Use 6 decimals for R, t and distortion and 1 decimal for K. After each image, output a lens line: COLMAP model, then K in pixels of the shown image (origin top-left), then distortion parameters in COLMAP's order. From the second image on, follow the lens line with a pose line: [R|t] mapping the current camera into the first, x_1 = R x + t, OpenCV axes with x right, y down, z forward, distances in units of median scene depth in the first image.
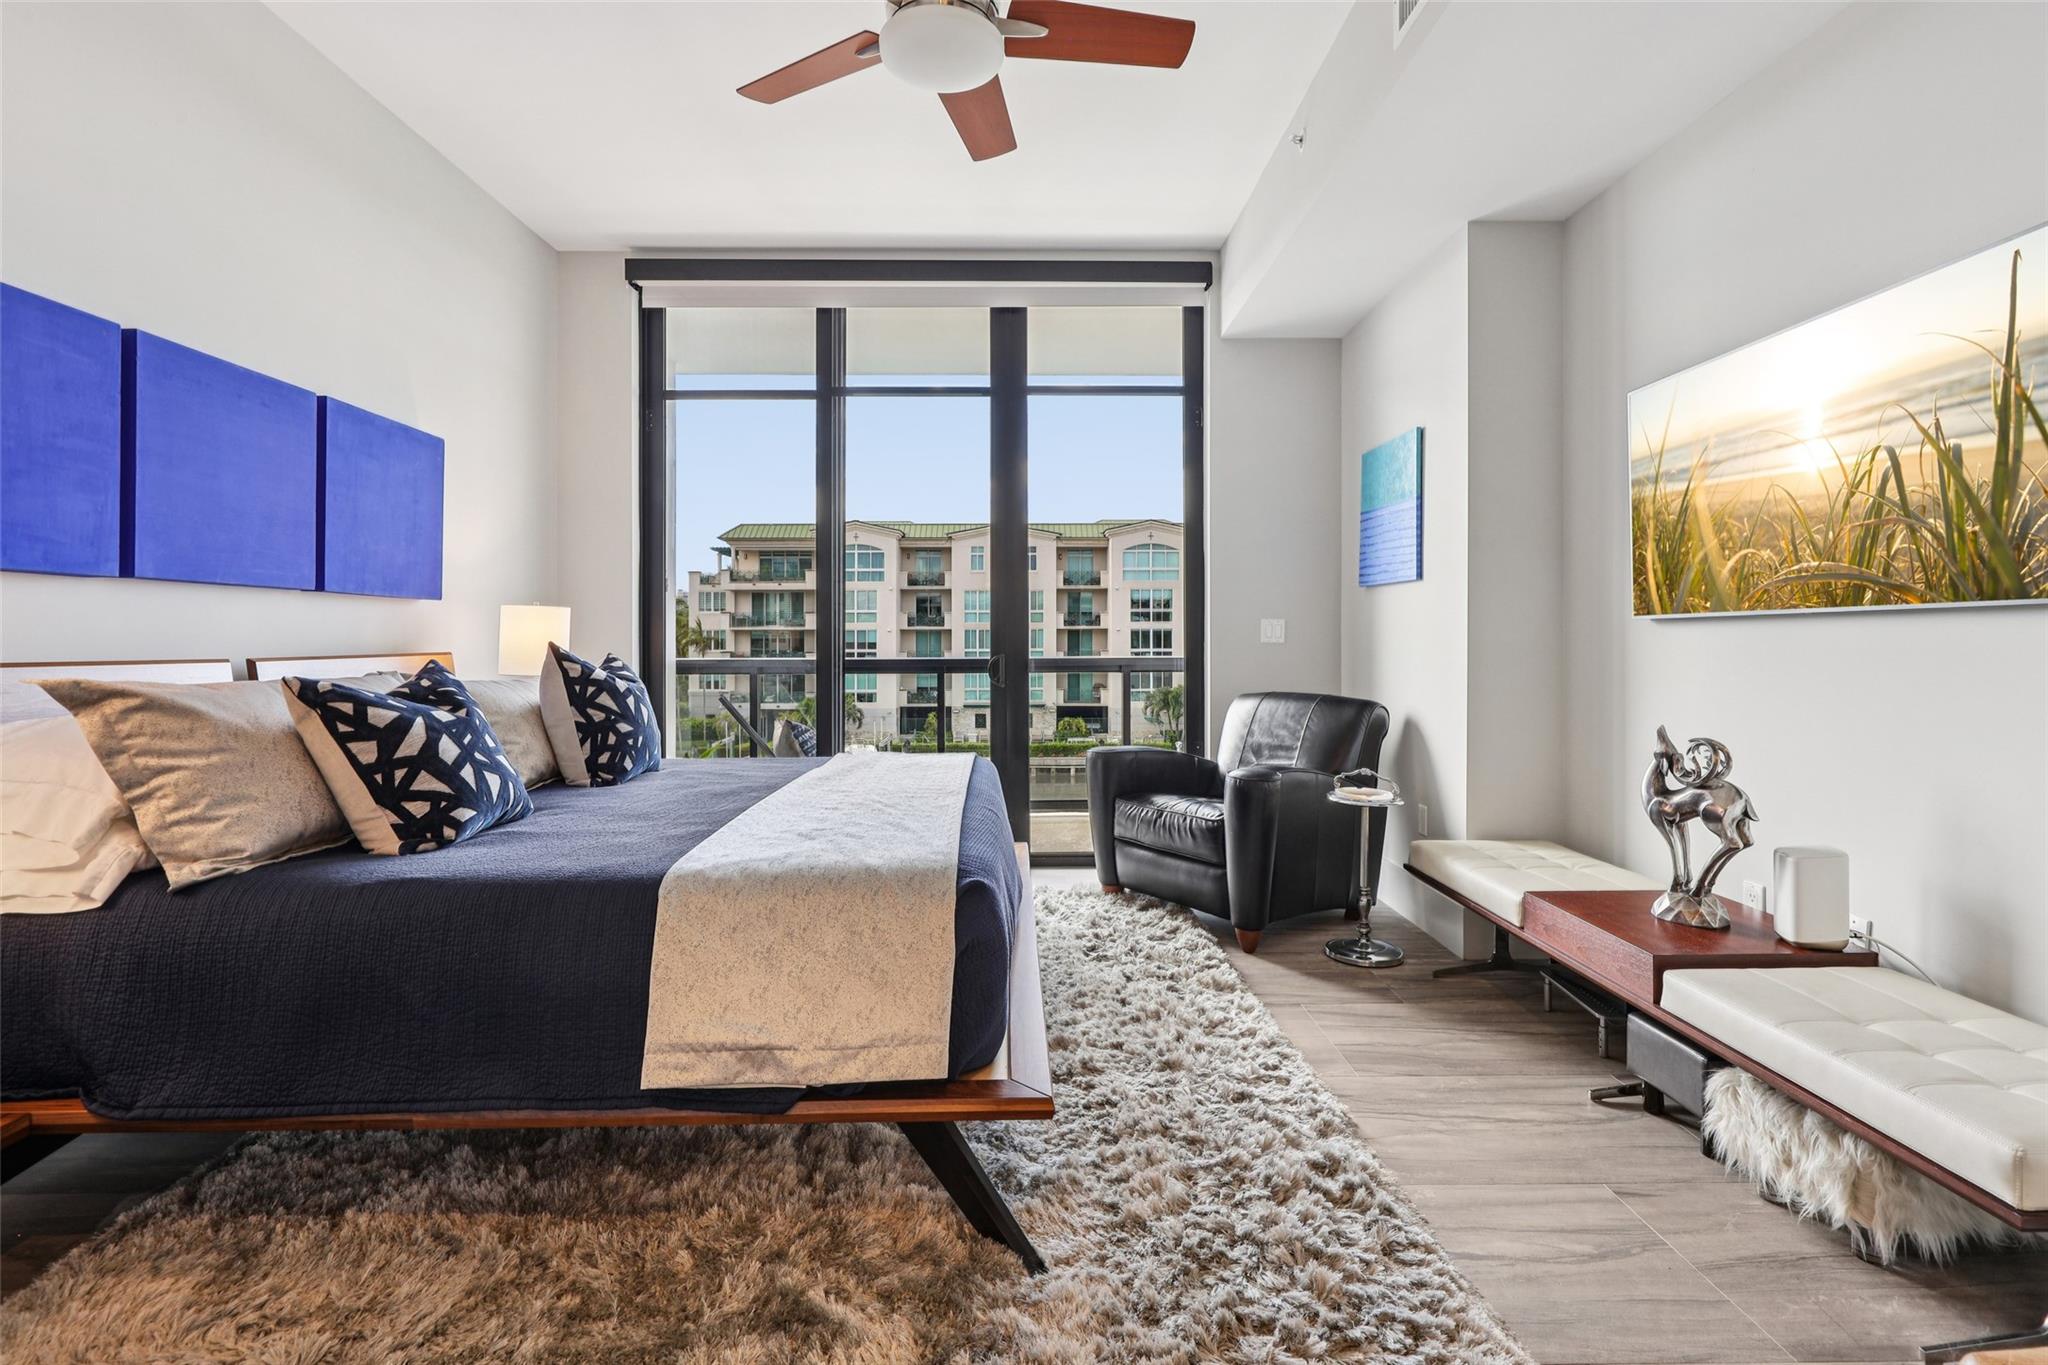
lens RADIAL K [[955.3, 0, 1019.1], [0, 955.3, 634.9], [0, 0, 1]] dist [0.000209, 0.000044]
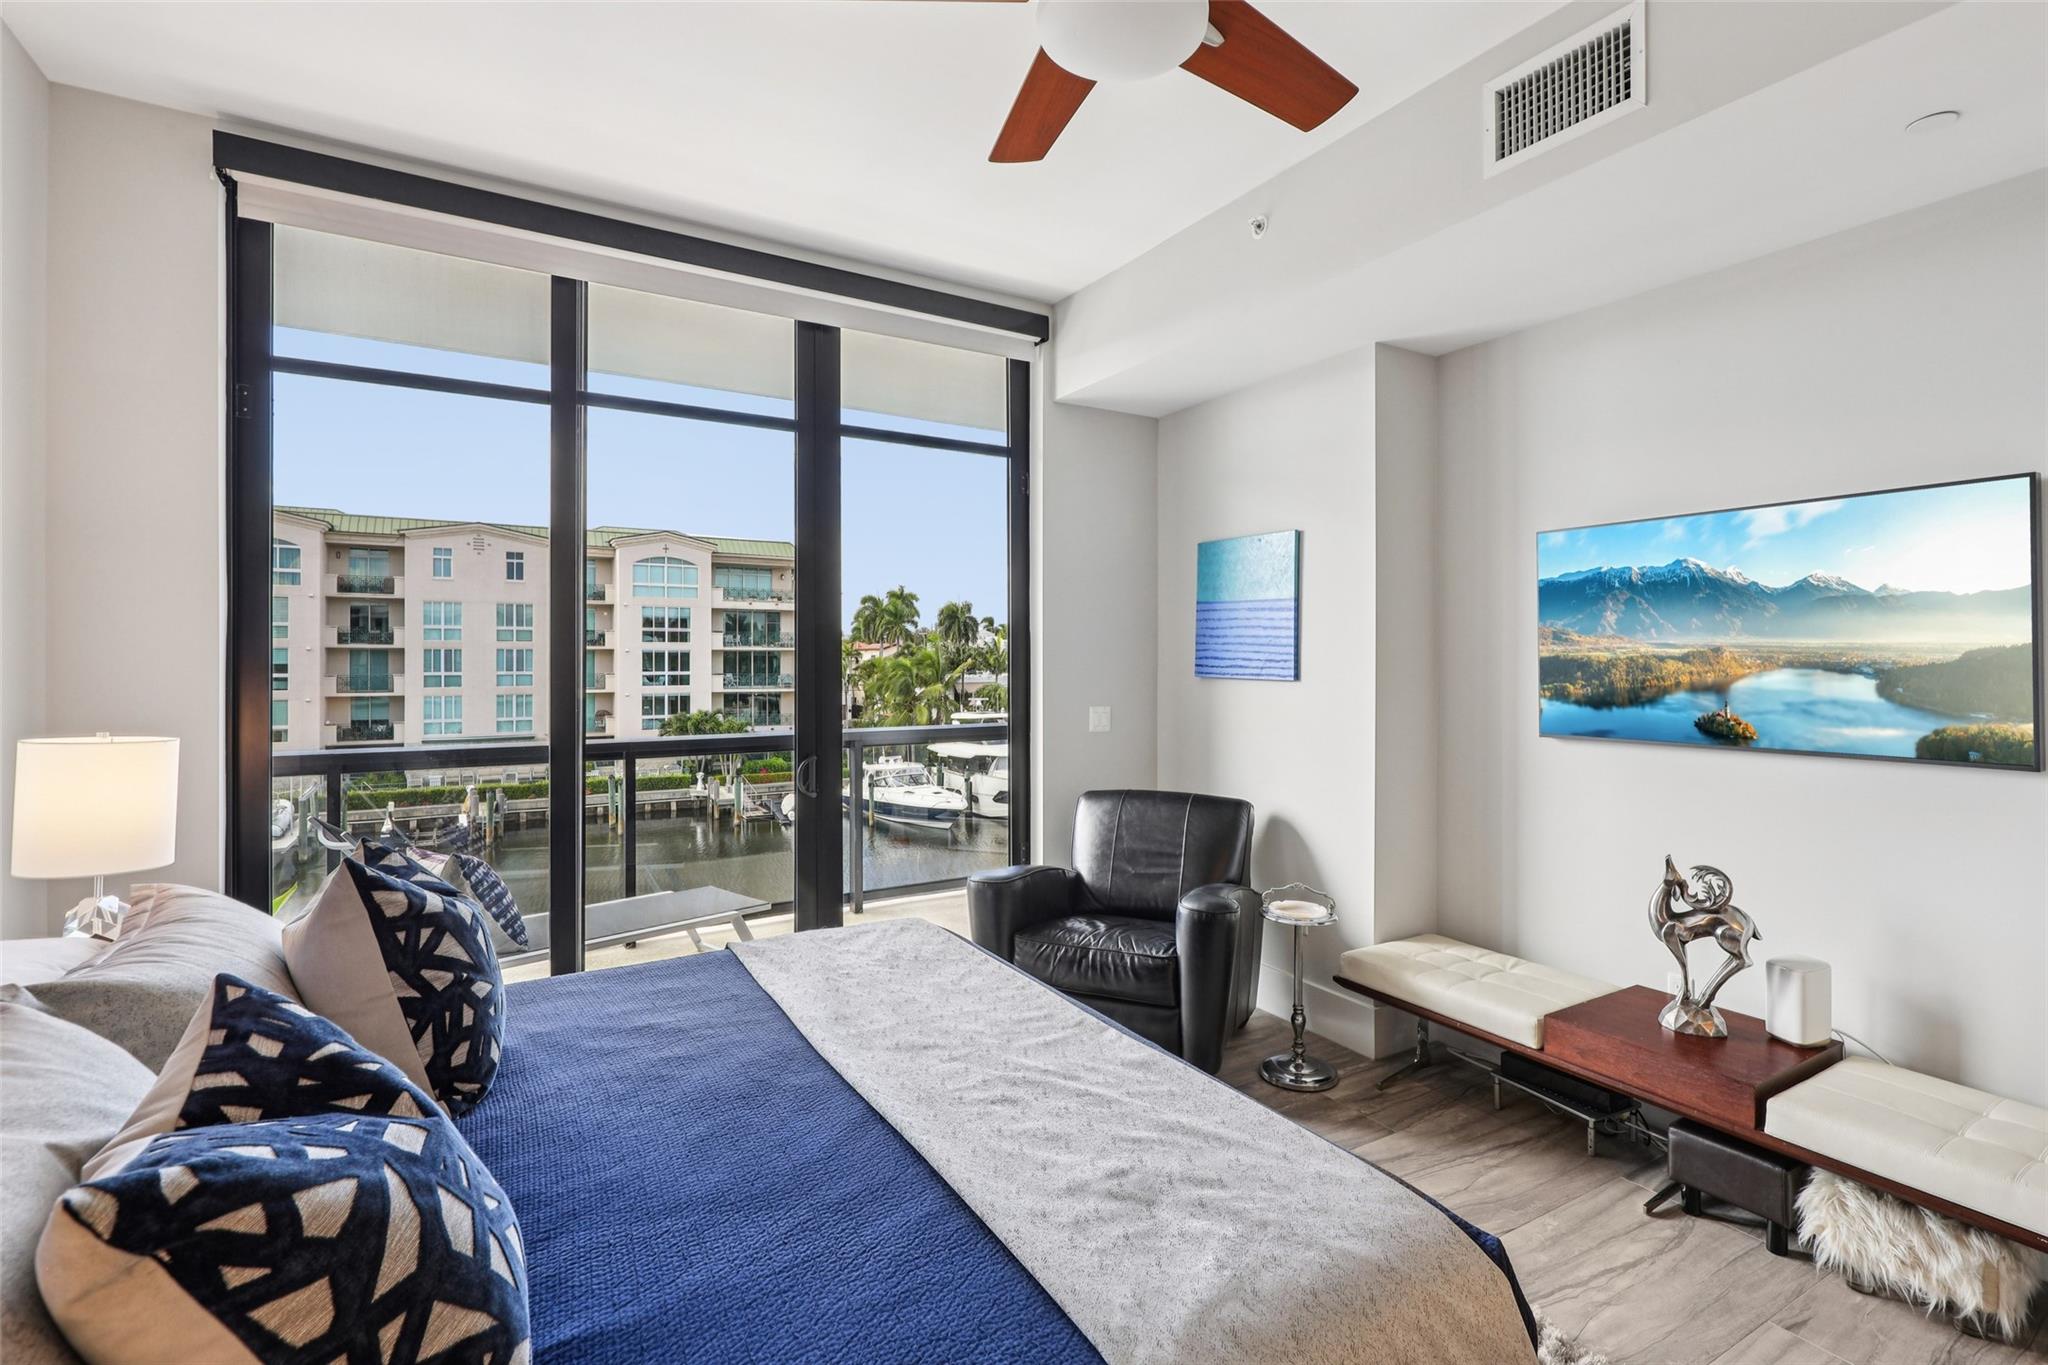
lens RADIAL K [[963.2, 0, 1054.3], [0, 963.2, 655.3], [0, 0, 1]] dist [0.001010, 0.000094]
pose [[0.858769, 0.006428, 0.512323, -0.419438], [-0.007550, 0.999971, 0.000109, -0.107039], [-0.512308, -0.003962, 0.858793, 0.329291]]
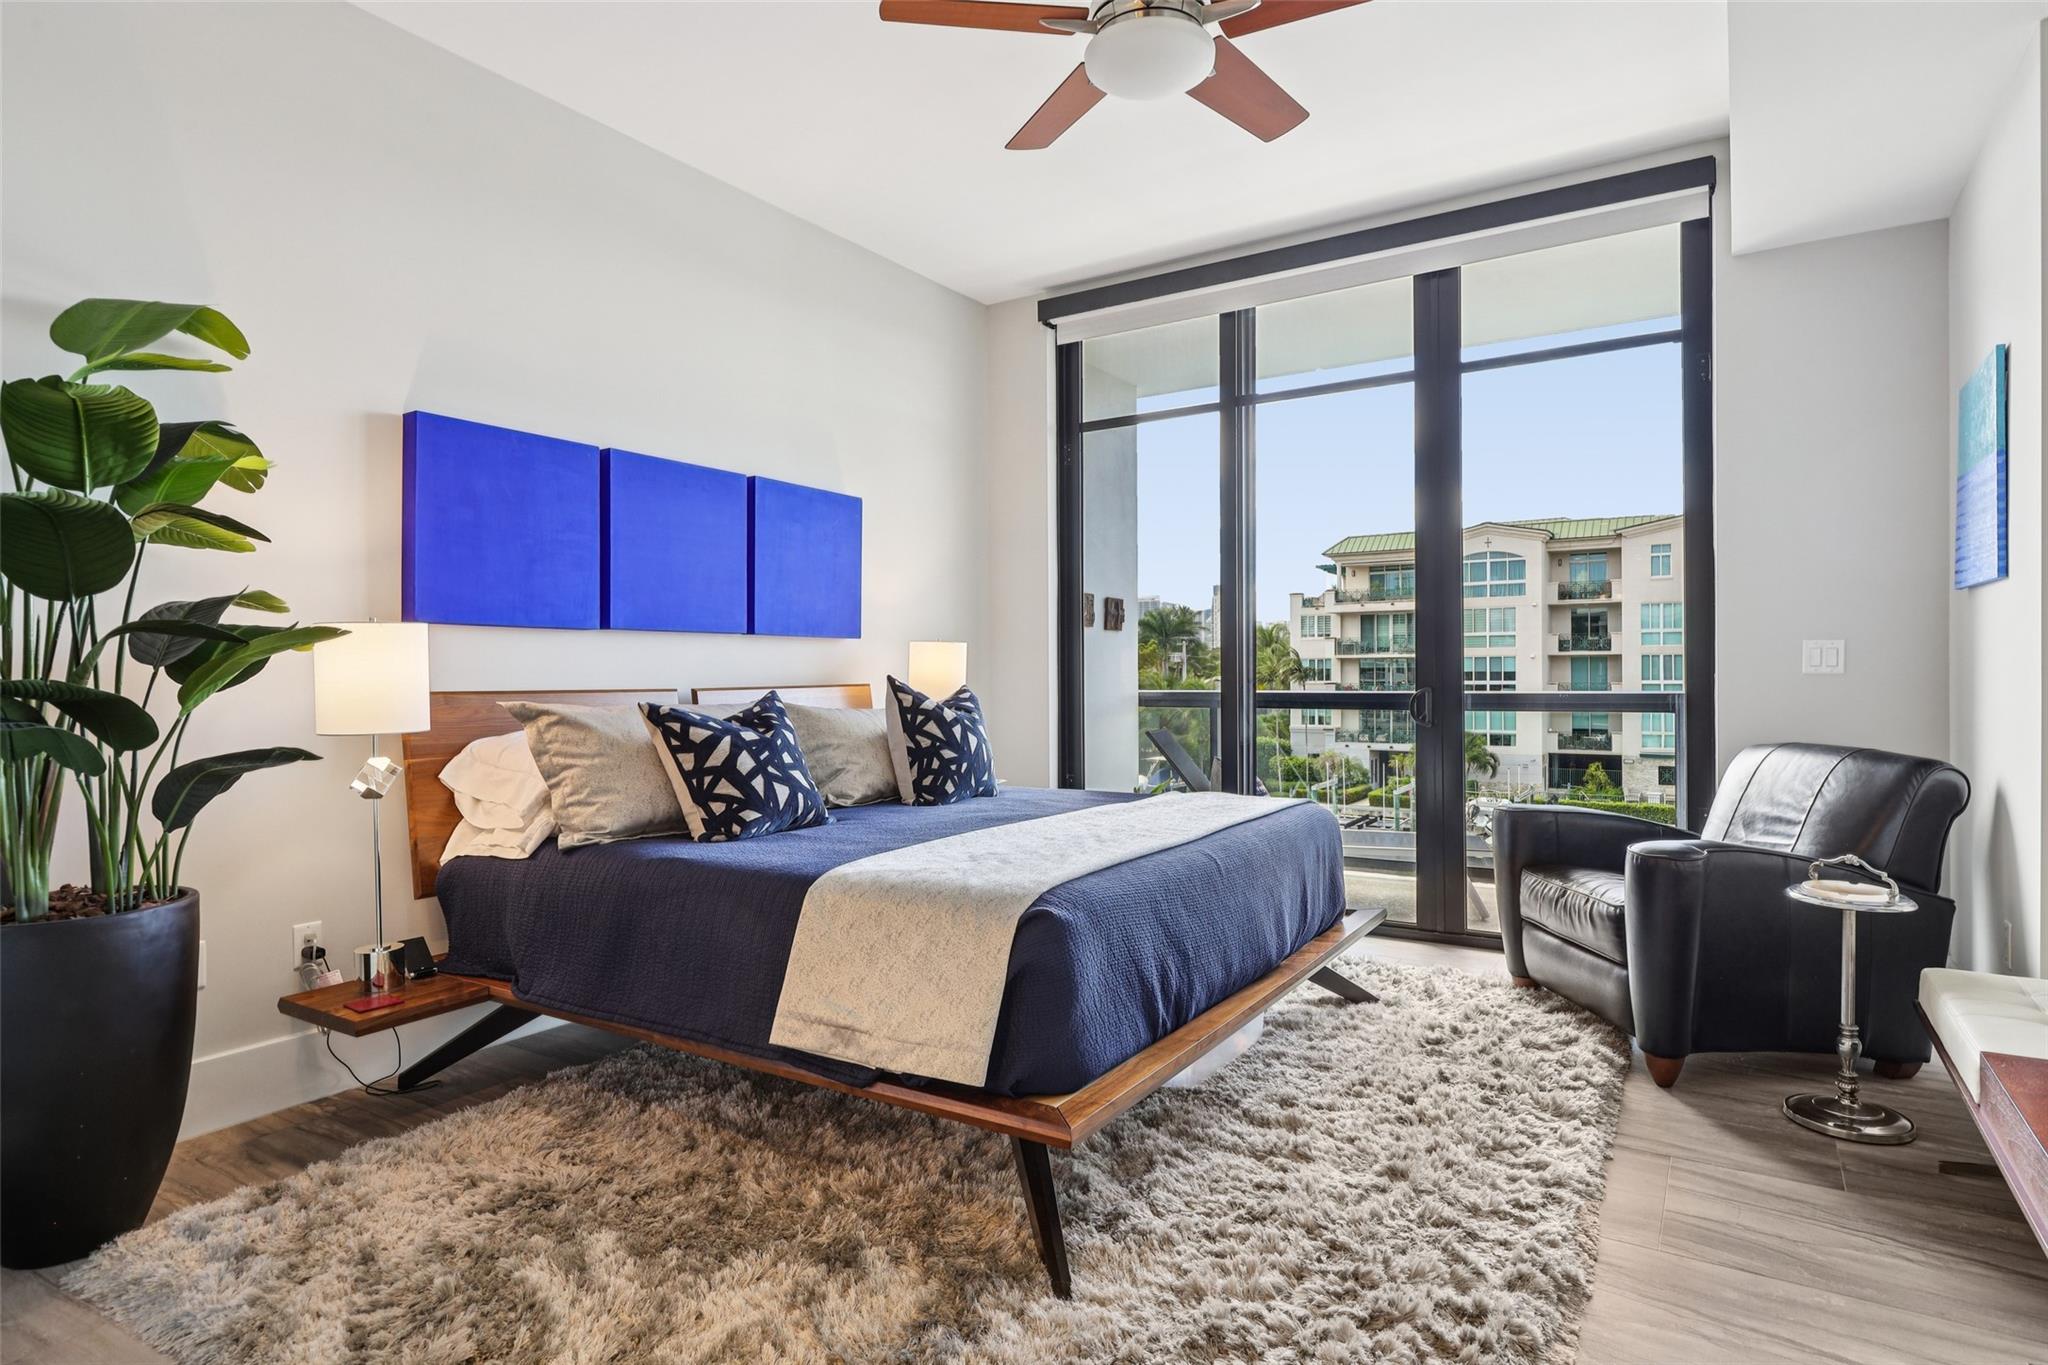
lens RADIAL K [[1099.7, 0, 1027.2], [0, 1099.7, 666.6], [0, 0, 1]] dist [-0.002777, 0.000146]
pose [[0.836591, -0.005748, -0.547798, 0.349919], [0.007272, 0.999973, 0.000614, -0.002262], [0.547780, -0.004497, 0.836610, 0.004259]]
